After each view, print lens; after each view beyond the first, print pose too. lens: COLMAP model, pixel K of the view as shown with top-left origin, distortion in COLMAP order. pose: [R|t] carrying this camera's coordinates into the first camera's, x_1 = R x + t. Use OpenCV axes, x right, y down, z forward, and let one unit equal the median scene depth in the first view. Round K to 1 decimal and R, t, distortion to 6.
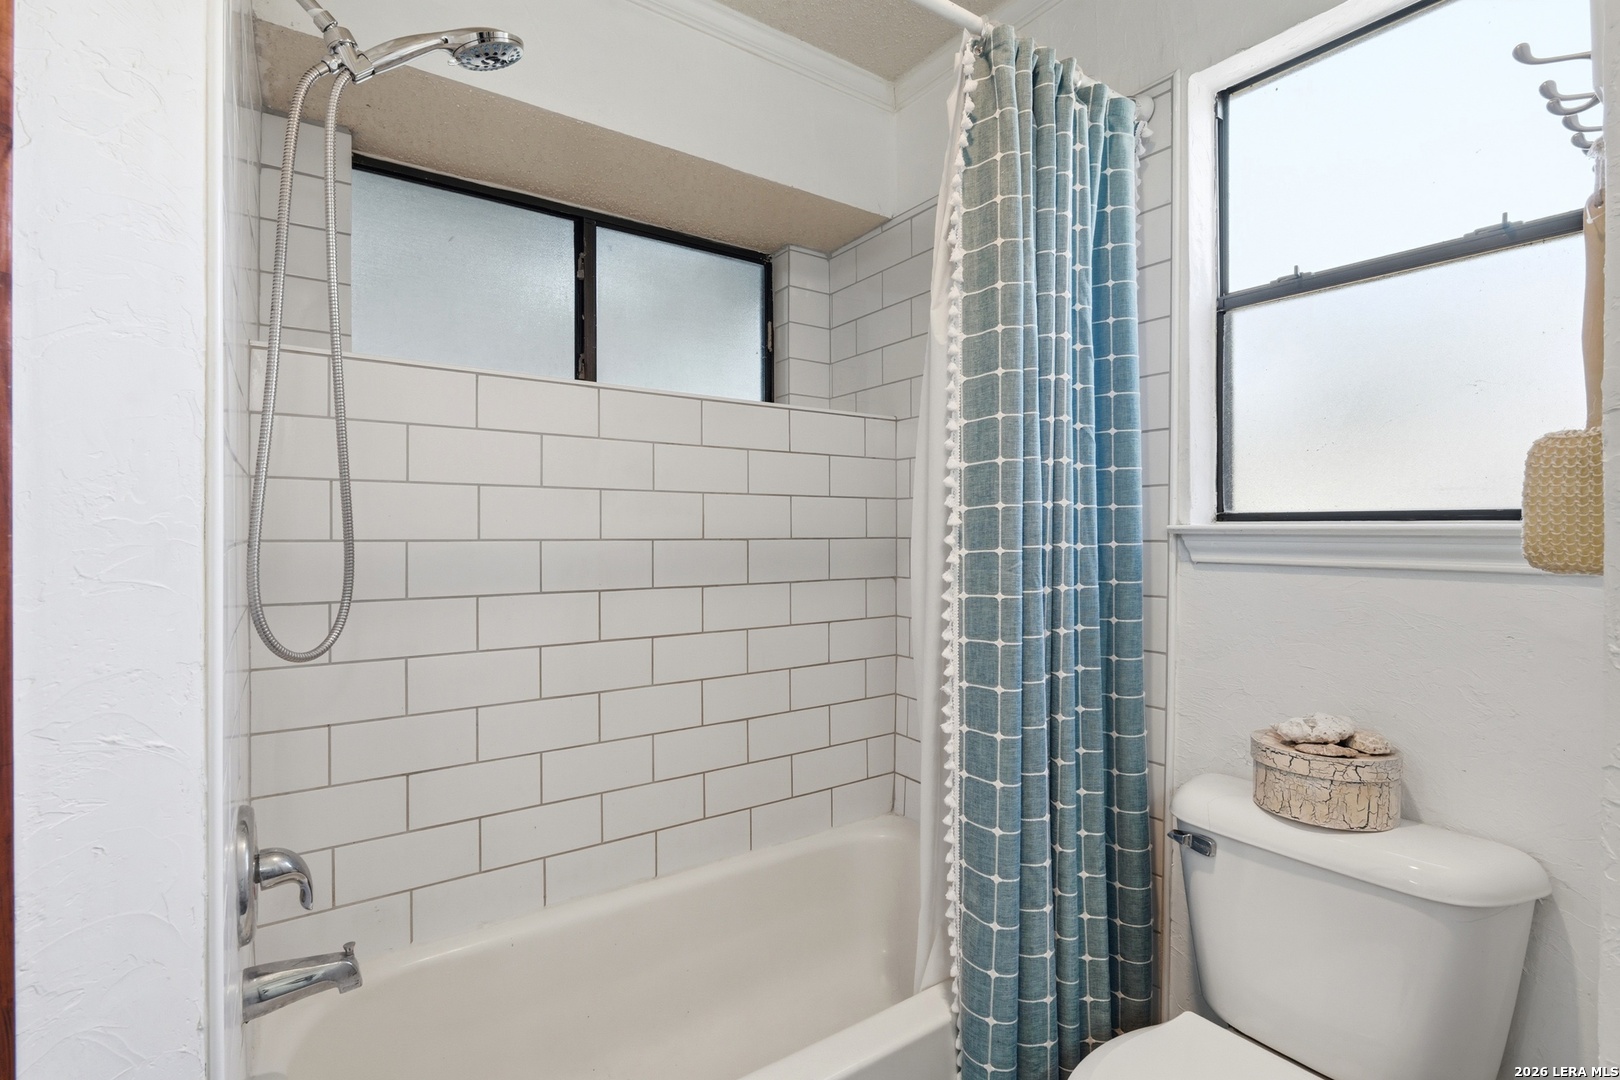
lens RADIAL K [[749.8, 0, 808.7], [0, 749.8, 538.0], [0, 0, 1]] dist [-0.013556, 0.003240]
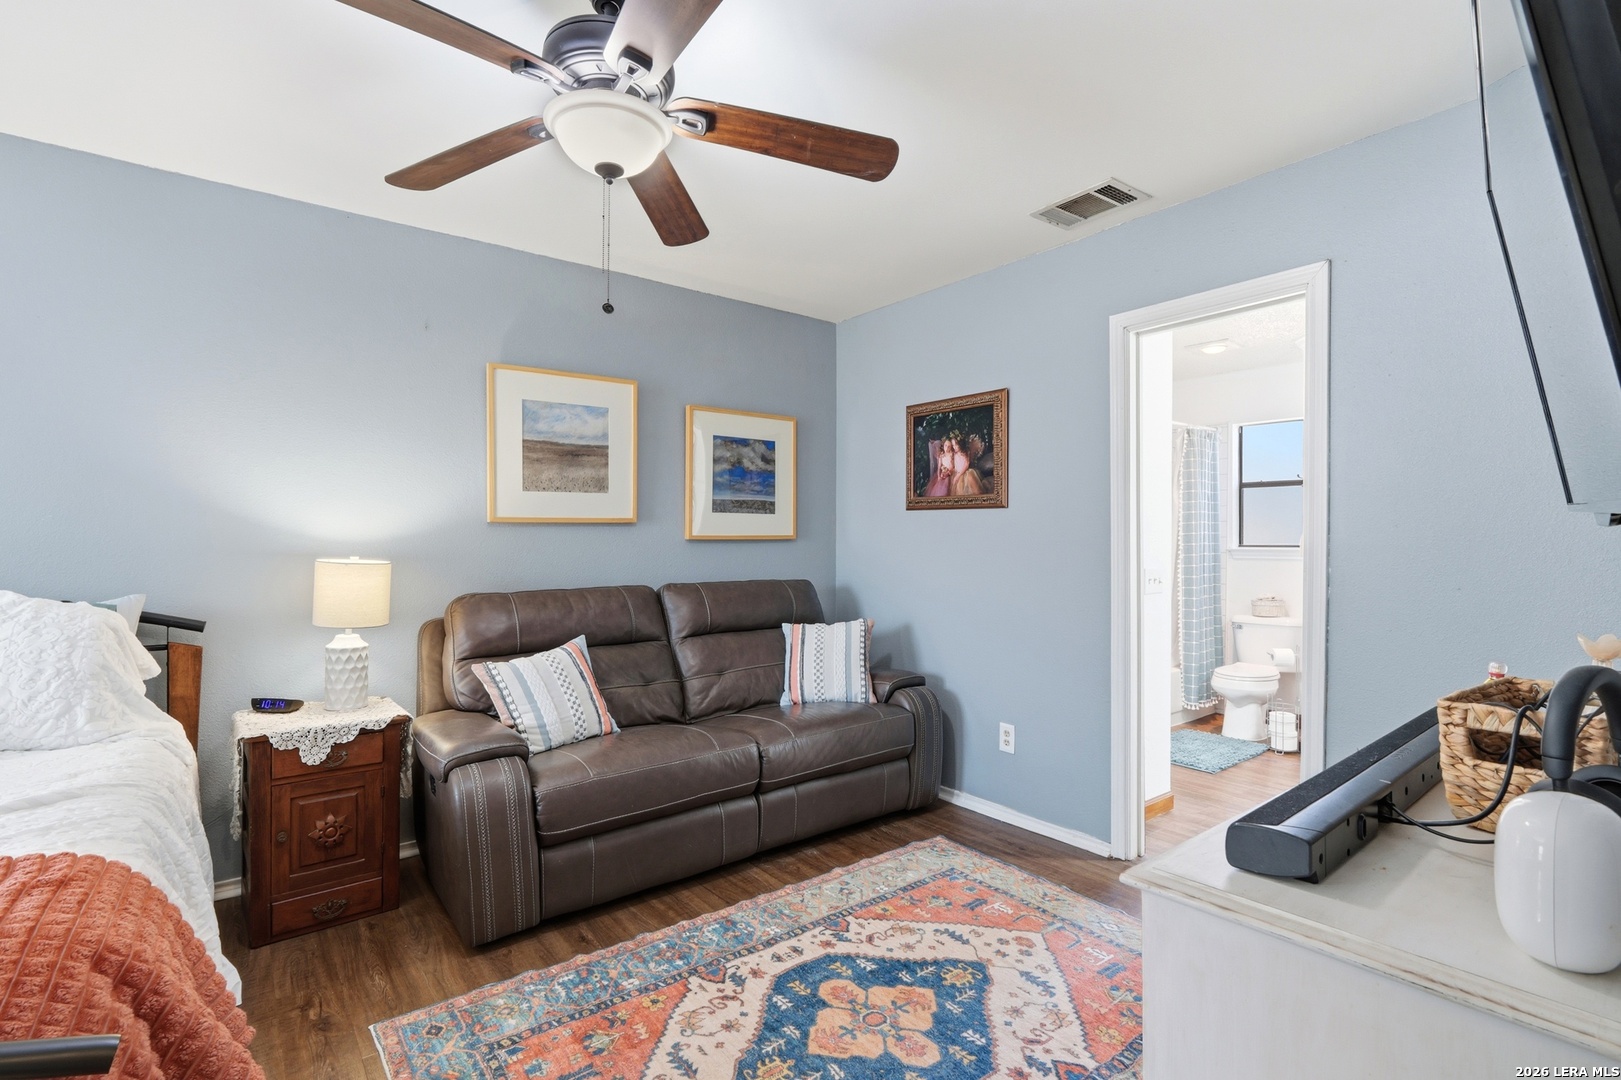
lens RADIAL K [[750.3, 0, 818.2], [0, 750.3, 542.4], [0, 0, 1]] dist [-0.013556, 0.003240]
pose [[0.998516, 0.001282, 0.054447, -1.720905], [-0.001130, 0.999995, -0.002826, -0.032548], [-0.054450, 0.002760, 0.998513, -2.547589]]
